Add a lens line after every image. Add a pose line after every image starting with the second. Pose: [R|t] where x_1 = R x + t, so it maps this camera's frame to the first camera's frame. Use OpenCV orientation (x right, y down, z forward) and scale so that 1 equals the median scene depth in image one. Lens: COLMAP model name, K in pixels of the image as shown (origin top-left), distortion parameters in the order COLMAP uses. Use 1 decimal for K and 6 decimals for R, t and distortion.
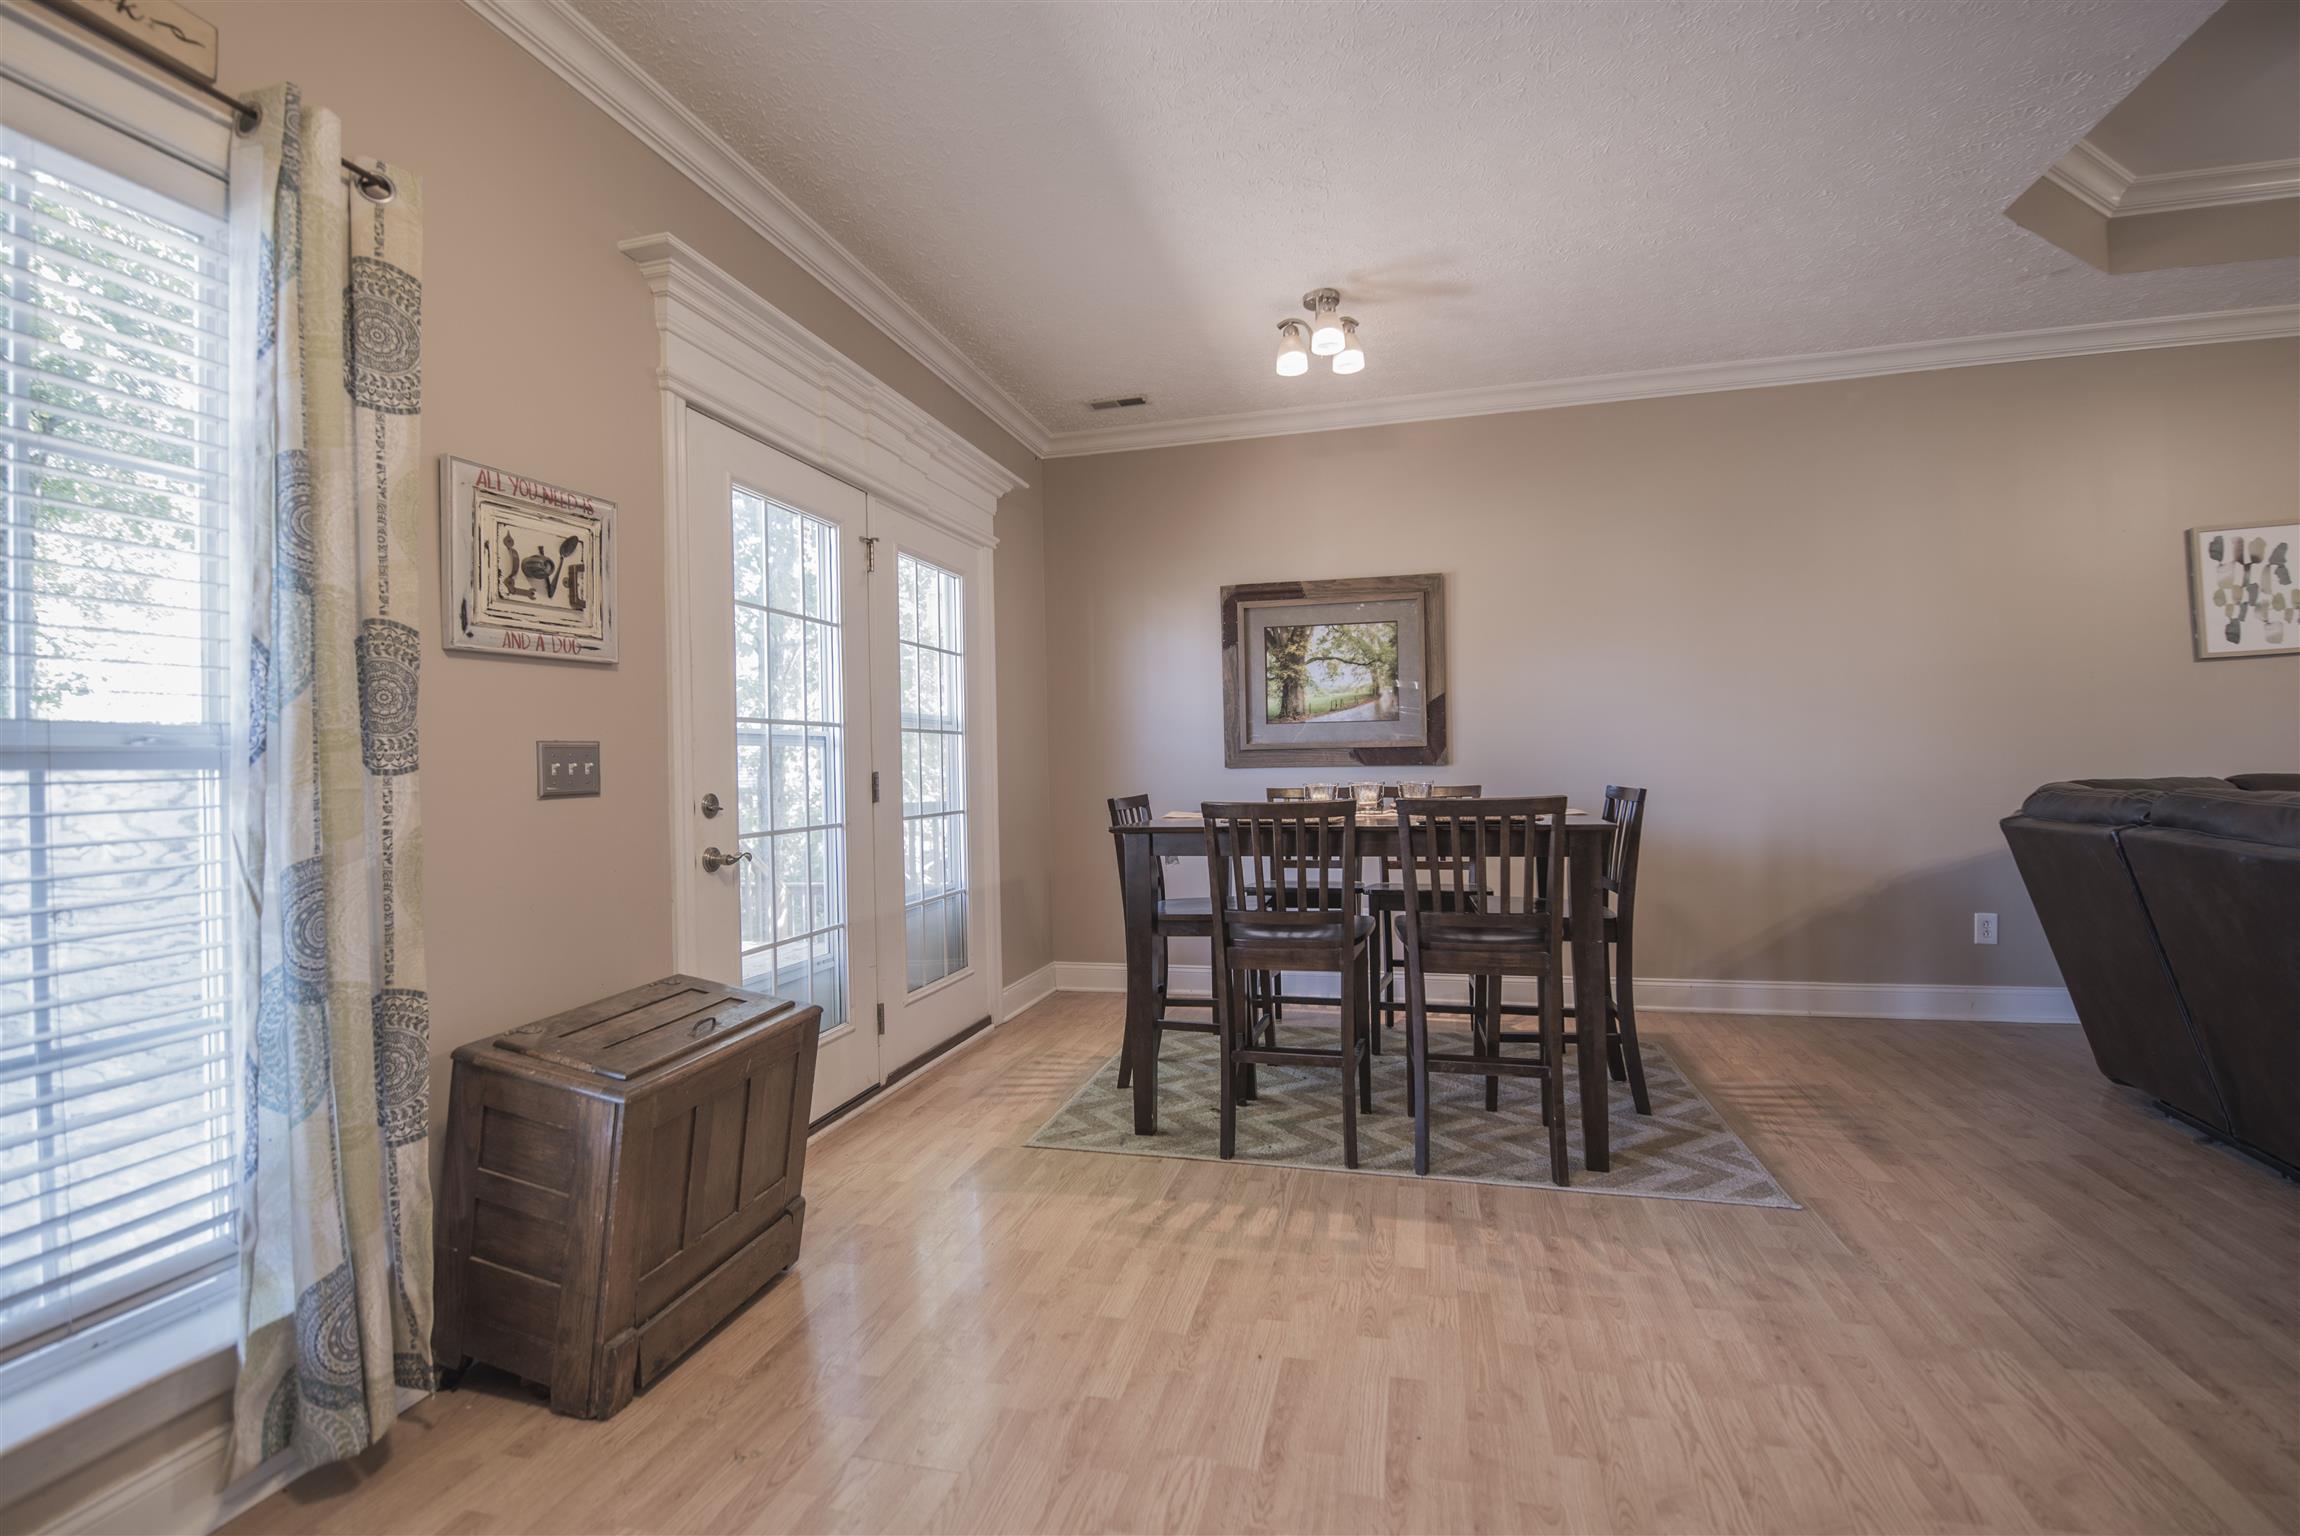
lens RADIAL K [[1052.0, 0, 1158.4], [0, 1052.0, 760.1], [0, 0, 1]] dist [-0.004432, -0.001371]
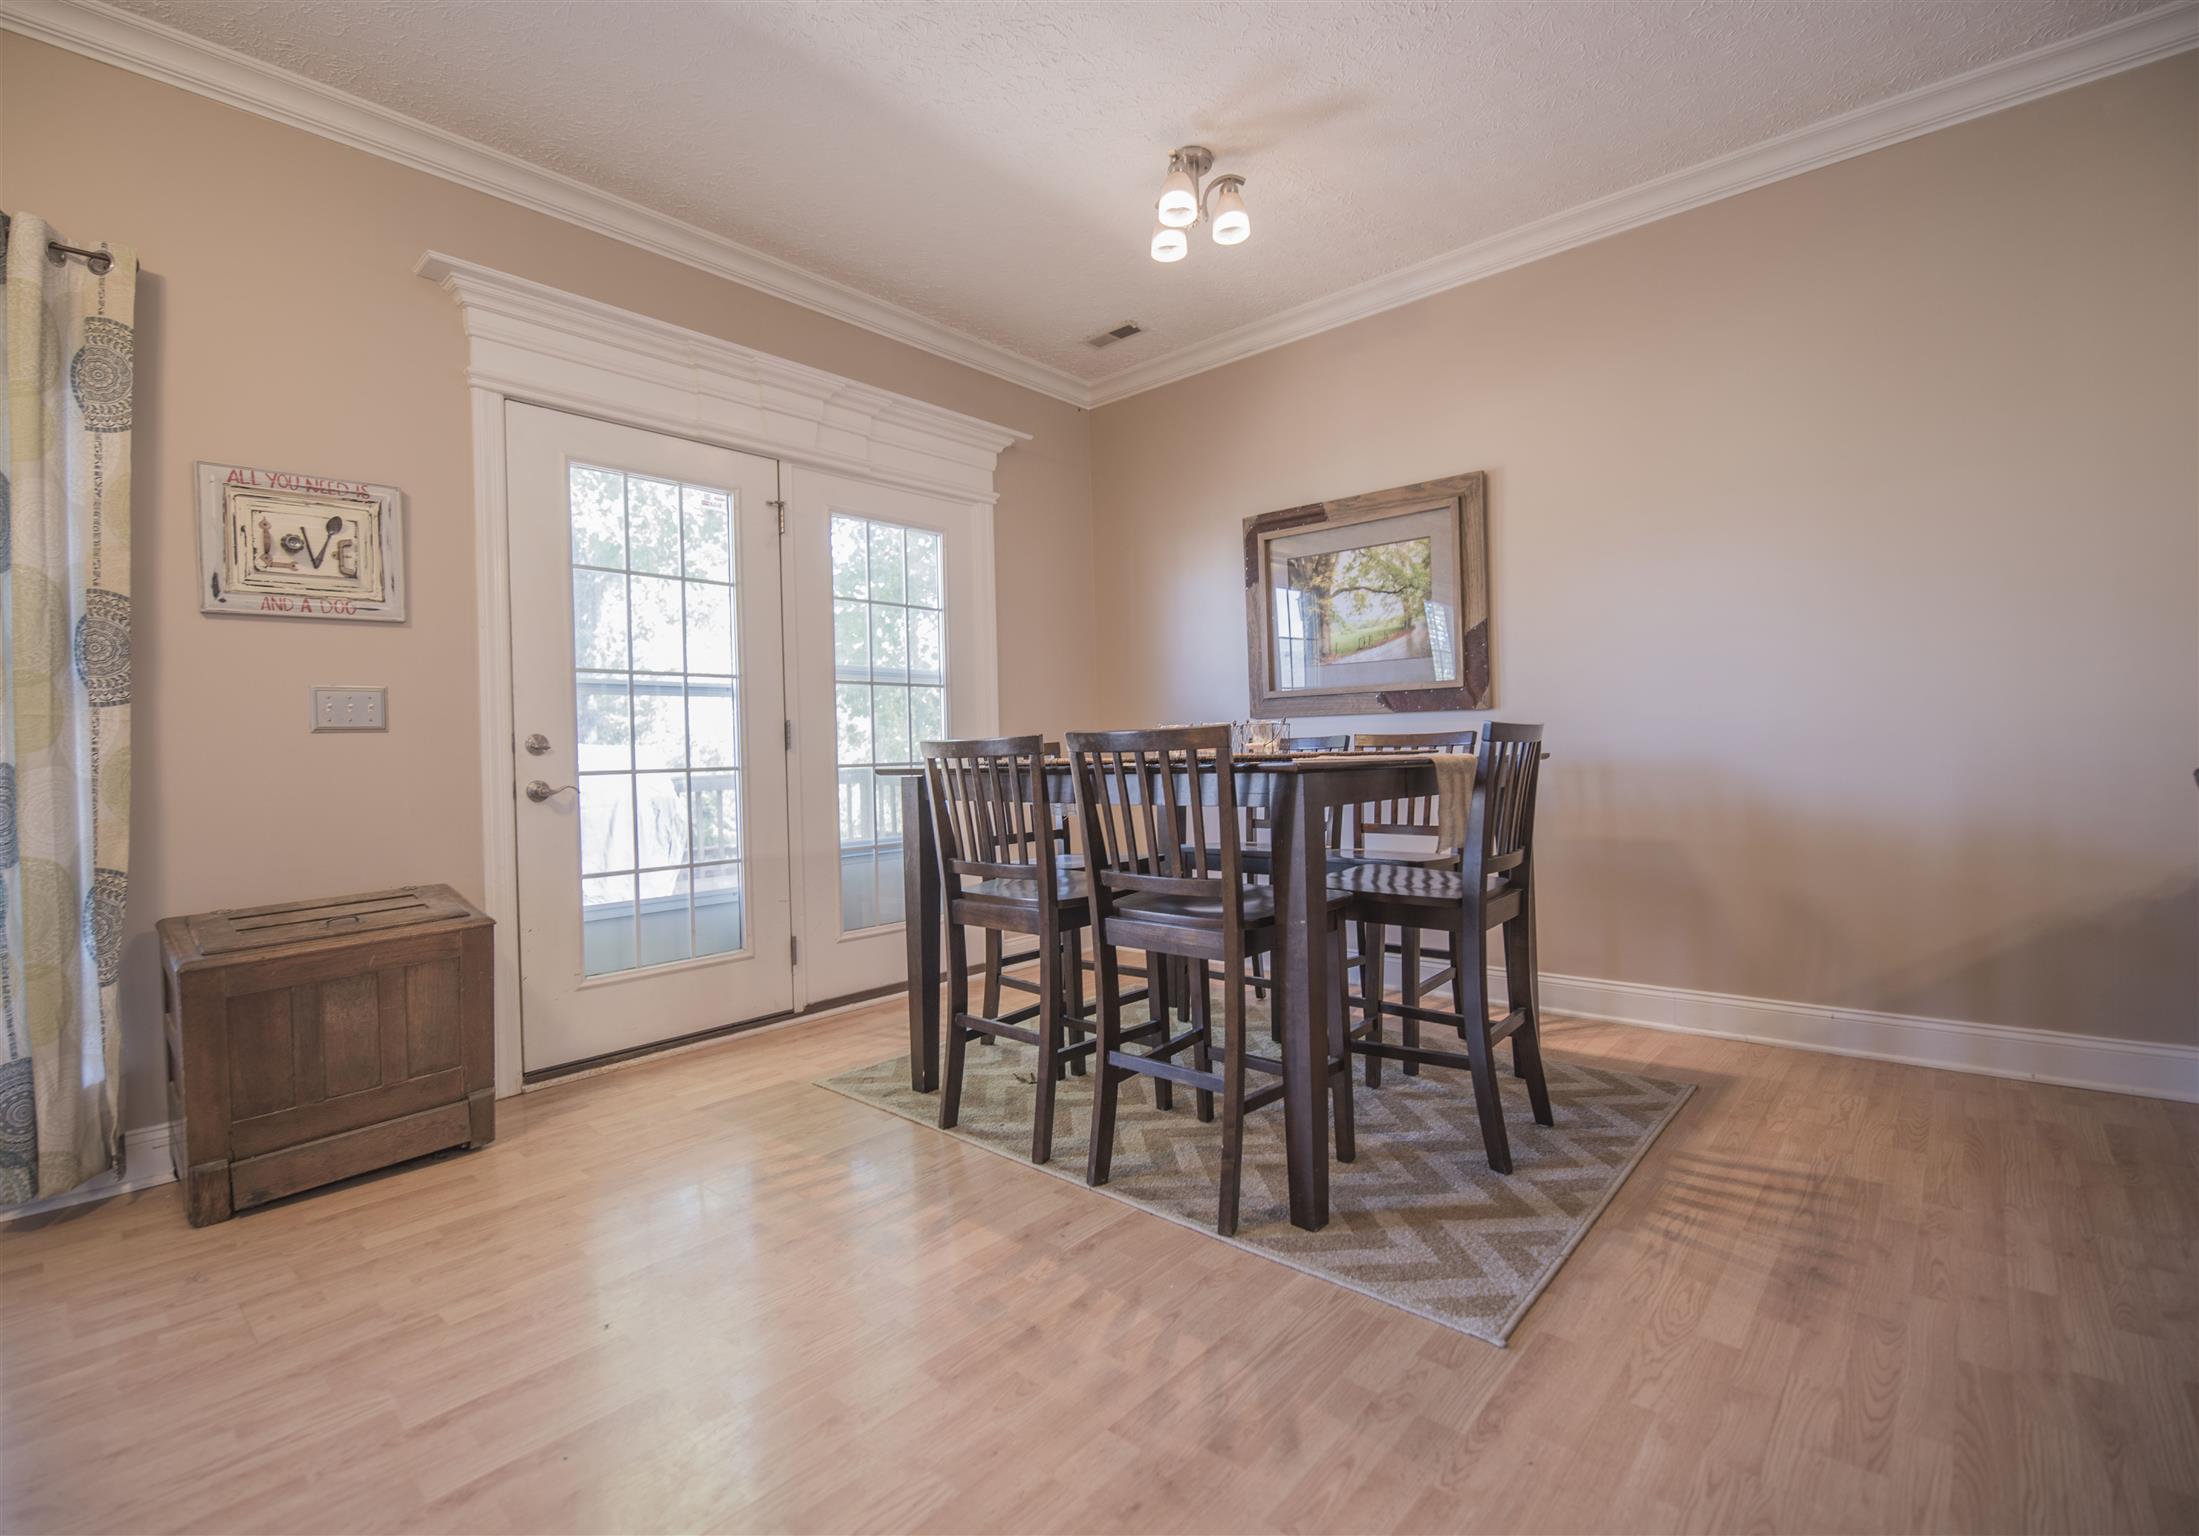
lens RADIAL K [[998.7, 0, 1095.0], [0, 998.7, 757.8], [0, 0, 1]] dist [-0.004098, -0.008262]
pose [[0.886069, -0.000281, -0.463553, 0.503089], [0.009350, 0.999807, 0.017266, 0.036247], [0.463459, -0.019633, 0.885901, 0.254466]]
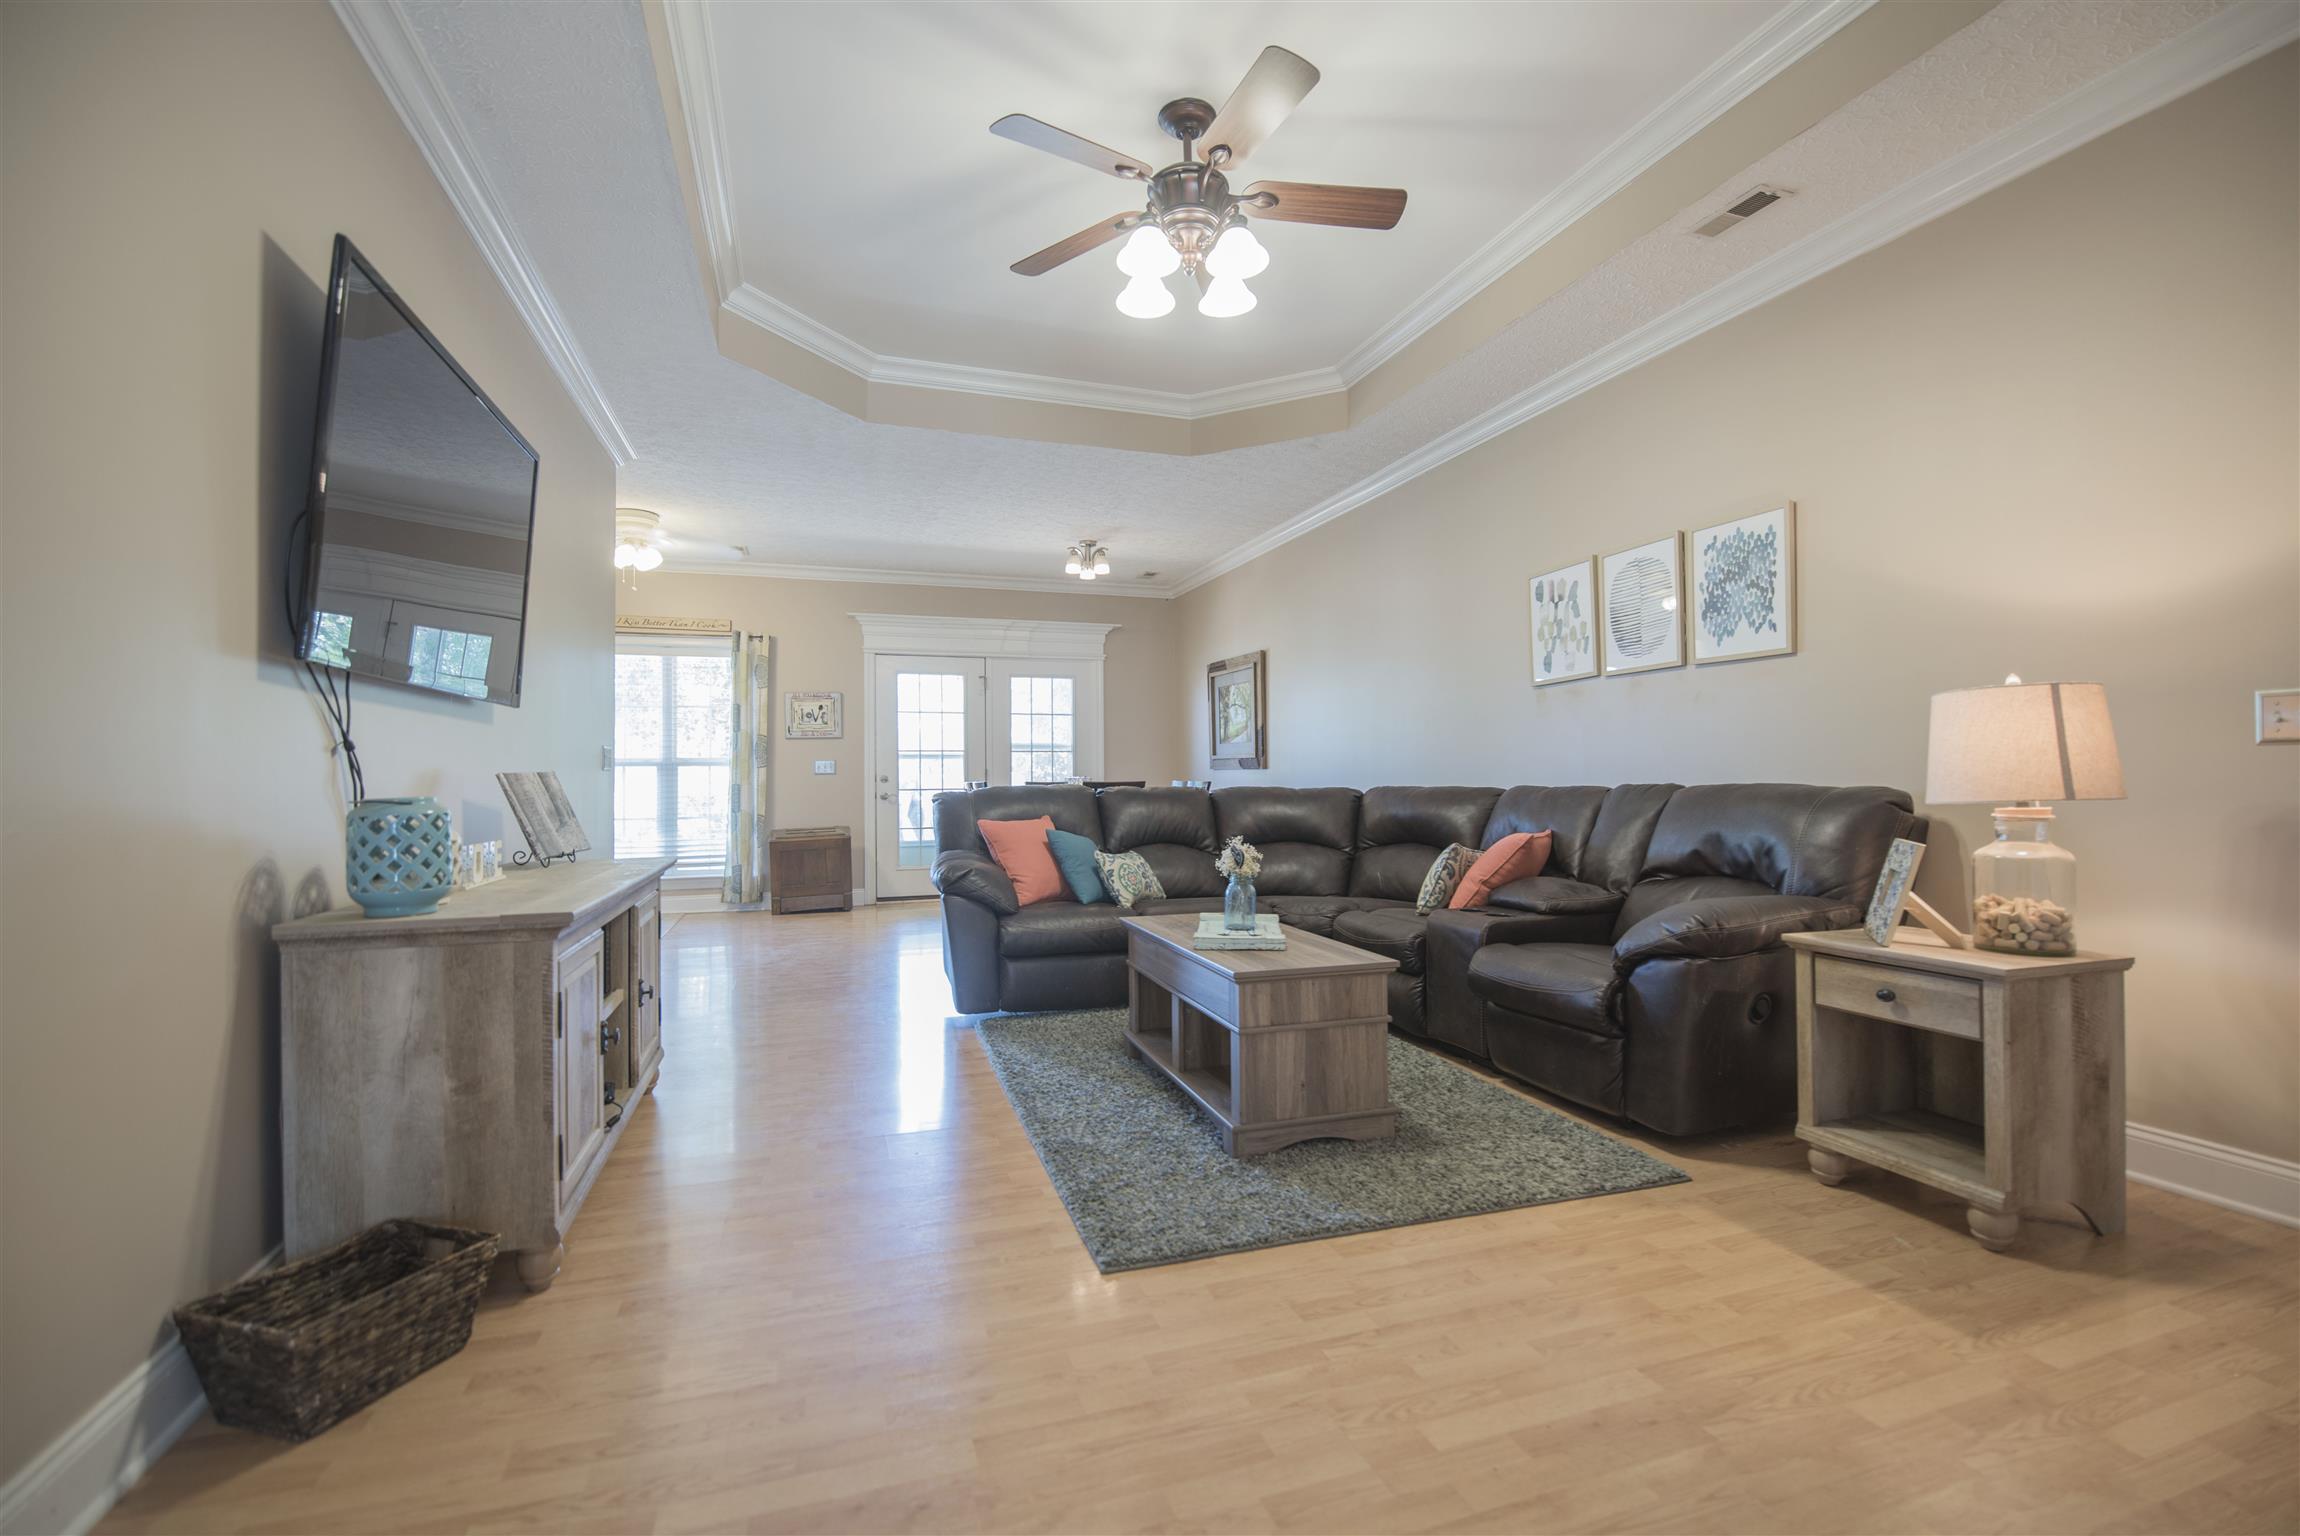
lens RADIAL K [[995.9, 0, 1150.0], [0, 995.9, 768.0], [0, 0, 1]] dist [-0.003754, -0.008987]
pose [[0.546090, 0.011070, -0.837653, 2.028829], [-0.000741, 0.999919, 0.012731, -0.022699], [0.837726, -0.006332, 0.546054, 0.030101]]
